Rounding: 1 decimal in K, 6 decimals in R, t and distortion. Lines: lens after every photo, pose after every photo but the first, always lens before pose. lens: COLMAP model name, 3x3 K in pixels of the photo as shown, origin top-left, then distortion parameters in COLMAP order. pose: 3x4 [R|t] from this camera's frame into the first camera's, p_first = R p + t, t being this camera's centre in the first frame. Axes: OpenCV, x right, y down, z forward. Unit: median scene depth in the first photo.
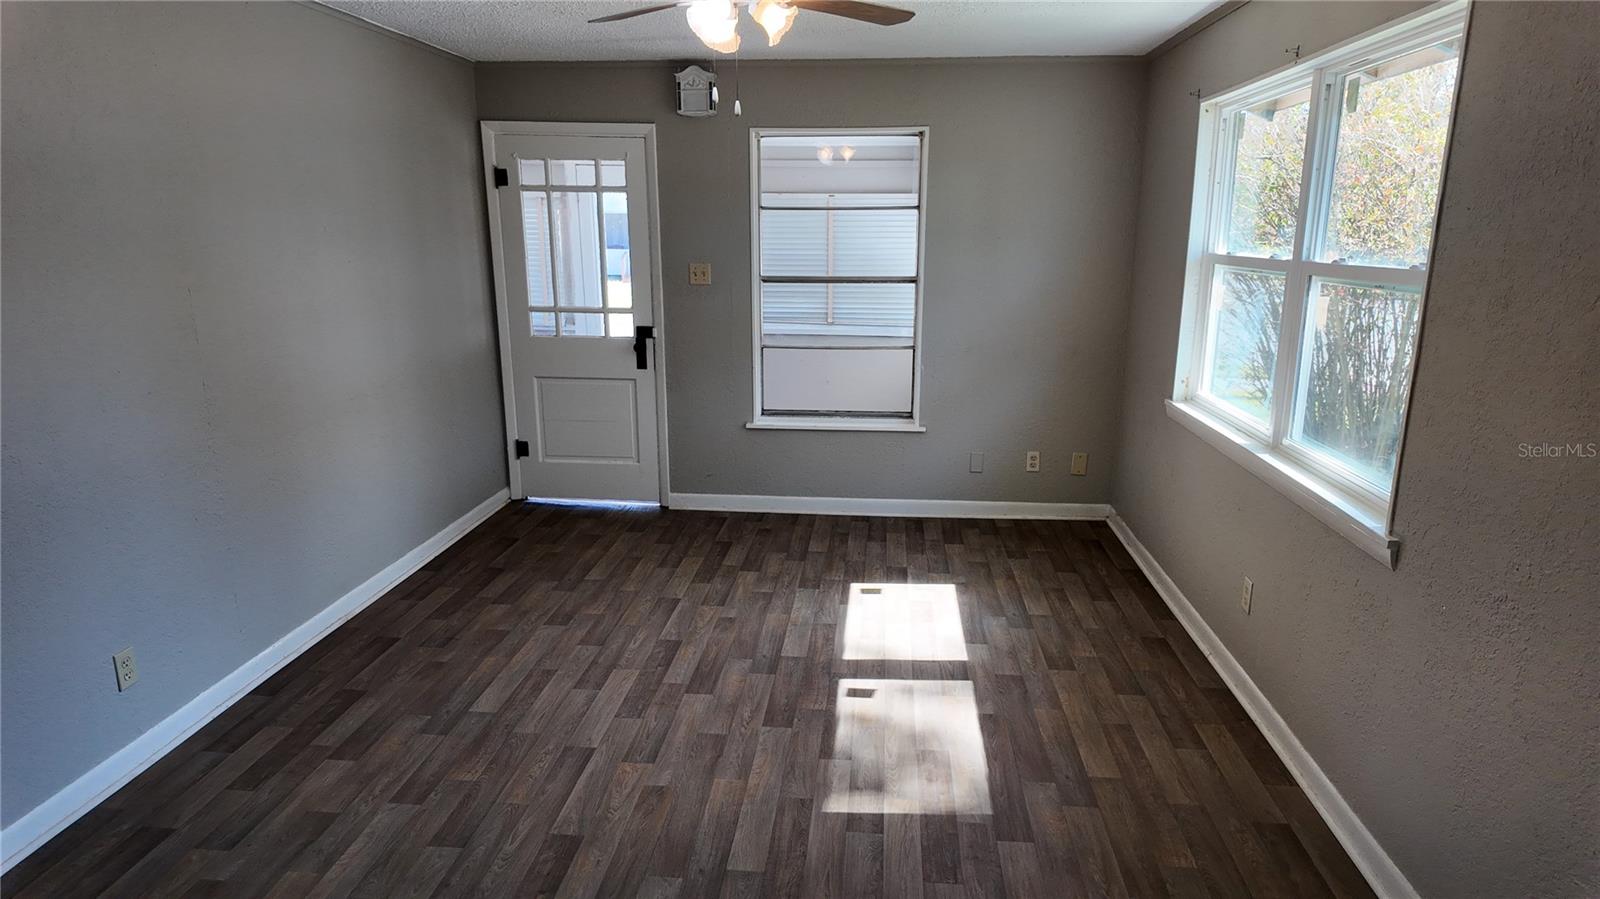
lens RADIAL K [[938.5, 0, 789.7], [0, 938.5, 444.6], [0, 0, 1]] dist [0.029729, -0.023249]
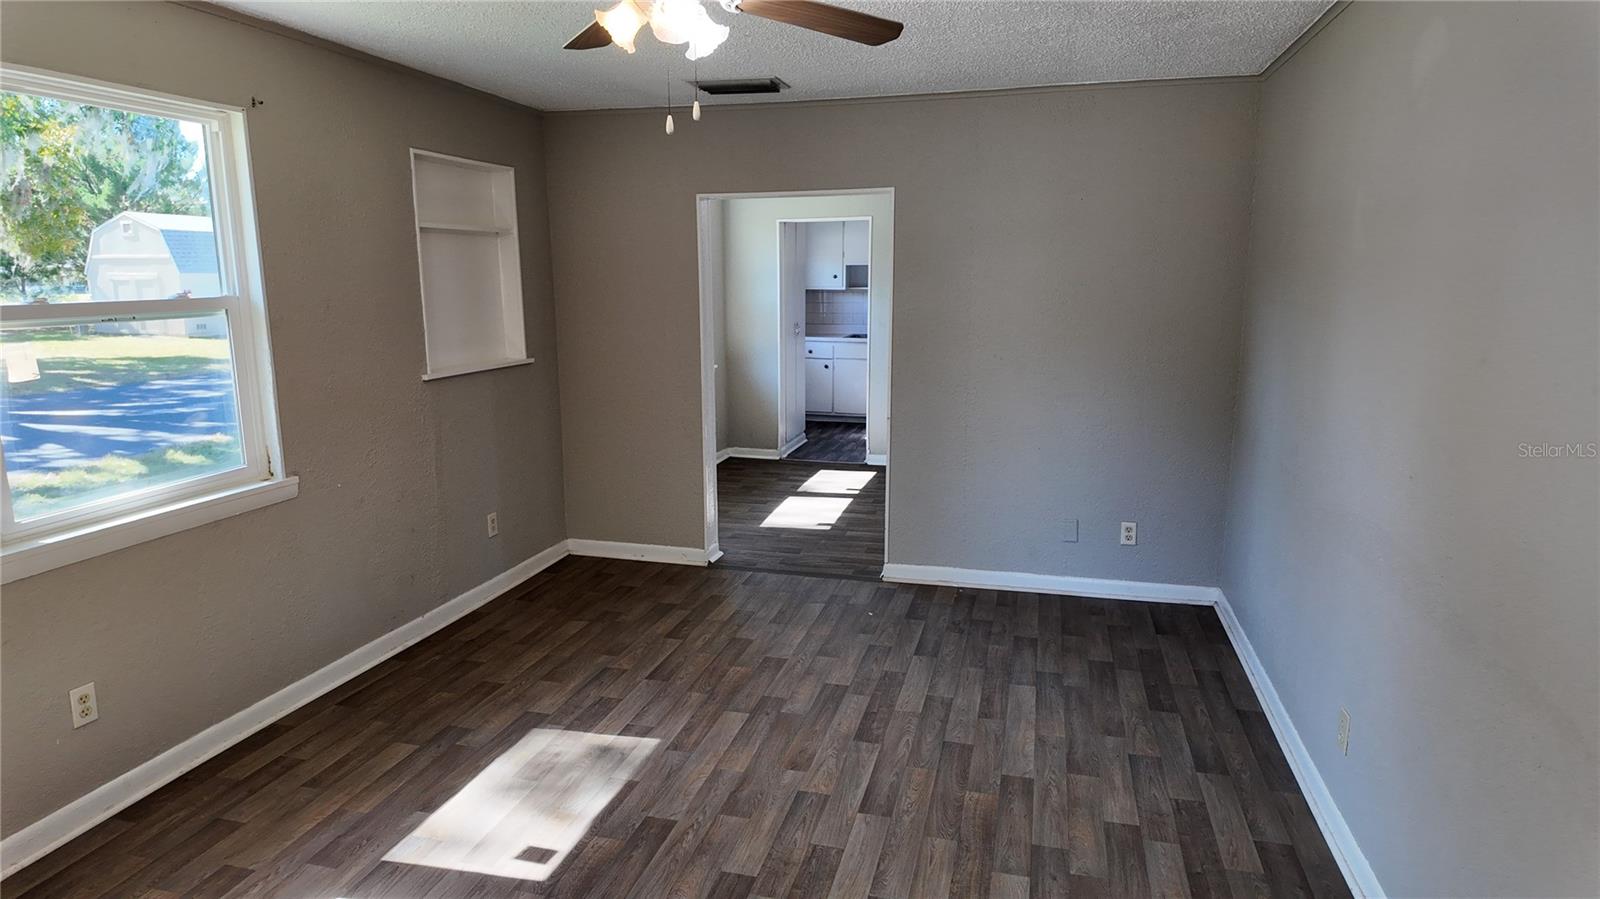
lens RADIAL K [[938.5, 0, 812.5], [0, 938.5, 458.6], [0, 0, 1]] dist [0.029729, -0.023249]
pose [[-0.990480, -0.030217, 0.134300, -0.277115], [0.027869, 0.911390, 0.410600, -0.394705], [-0.134807, 0.410434, -0.901871, 1.719224]]
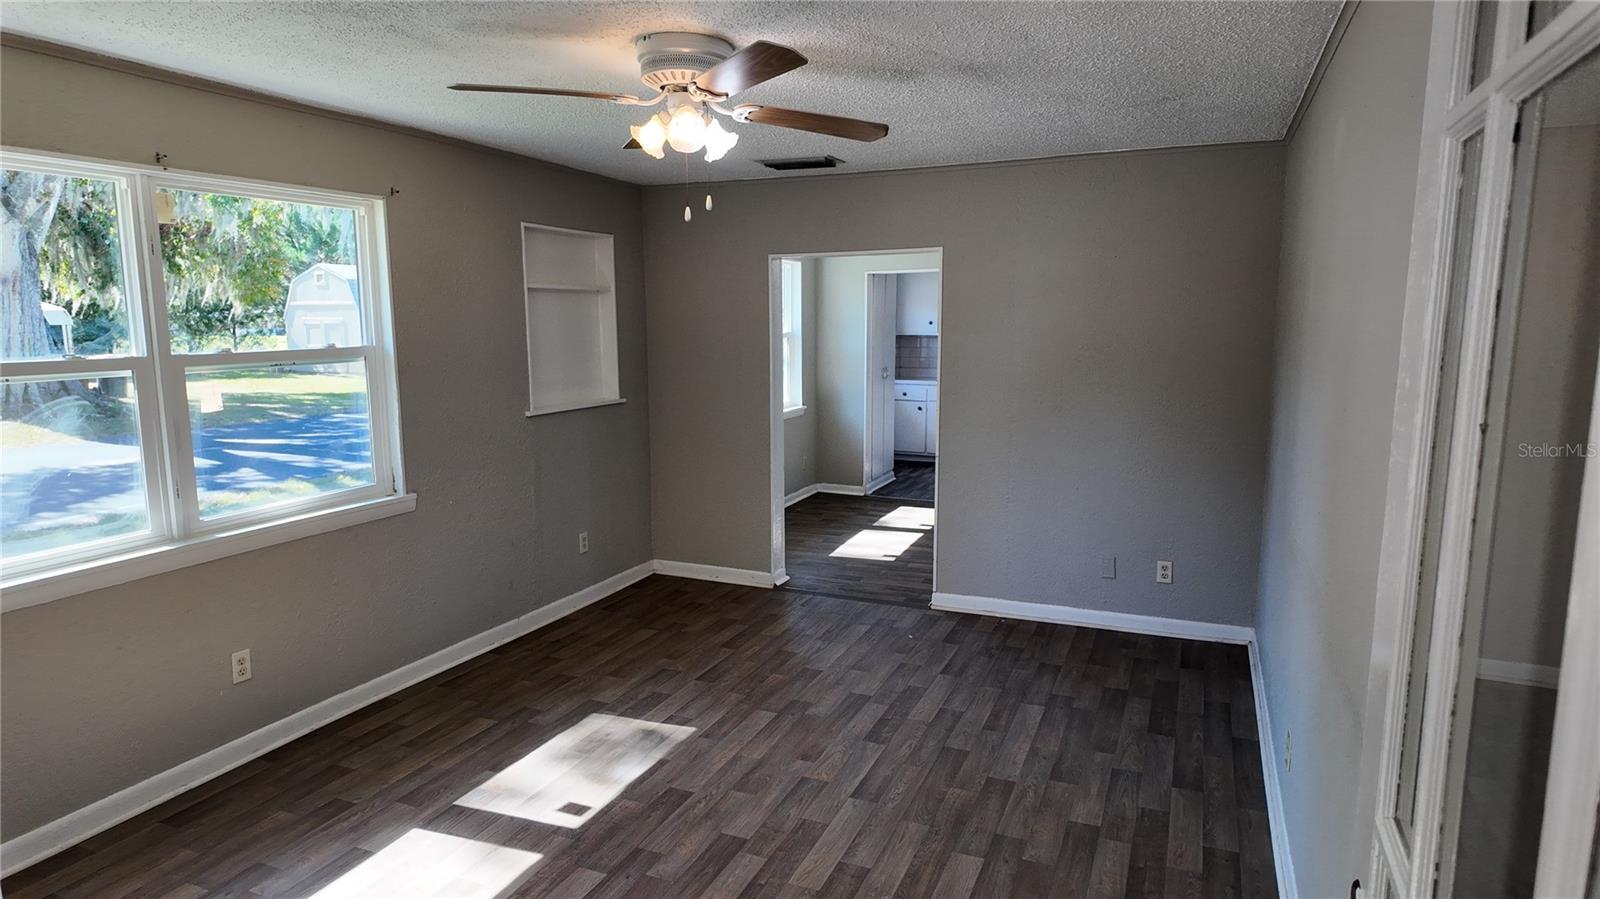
lens RADIAL K [[938.5, 0, 814.8], [0, 938.5, 458.5], [0, 0, 1]] dist [0.029729, -0.023249]
pose [[-0.961186, -0.044469, 0.272294, -0.446025], [0.060096, 0.929484, 0.363934, -0.439784], [-0.269276, 0.366173, -0.890734, 1.838600]]
